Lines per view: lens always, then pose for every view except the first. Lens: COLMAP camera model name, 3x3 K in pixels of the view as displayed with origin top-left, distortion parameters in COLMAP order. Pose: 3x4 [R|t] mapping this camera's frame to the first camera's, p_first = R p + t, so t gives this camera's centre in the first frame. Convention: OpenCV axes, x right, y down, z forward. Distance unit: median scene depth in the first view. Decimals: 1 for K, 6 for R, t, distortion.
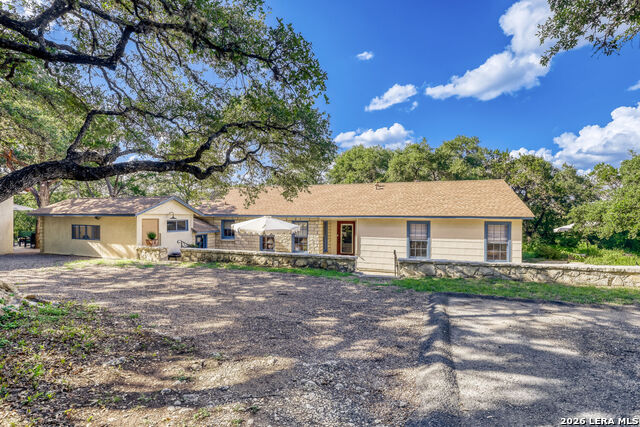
lens RADIAL K [[296.3, 0, 317.3], [0, 296.3, 216.7], [0, 0, 1]] dist [-0.024952, 0.005343]
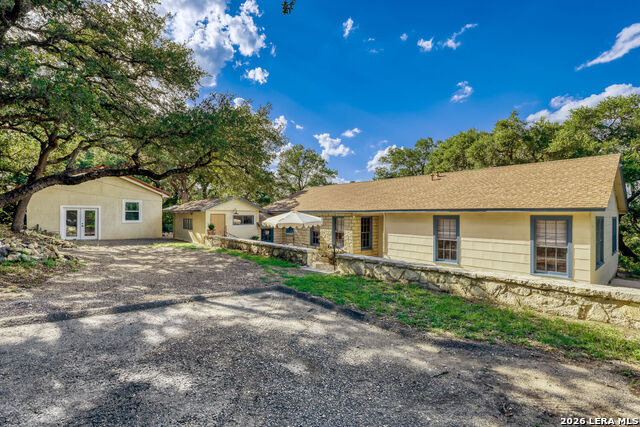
lens RADIAL K [[296.3, 0, 317.3], [0, 296.3, 211.5], [0, 0, 1]] dist [-0.024952, 0.005343]
pose [[0.851867, -0.008751, -0.523685, 0.508678], [-0.001009, 0.999831, -0.018348, 0.020435], [0.523757, 0.016158, 0.851714, 0.133110]]
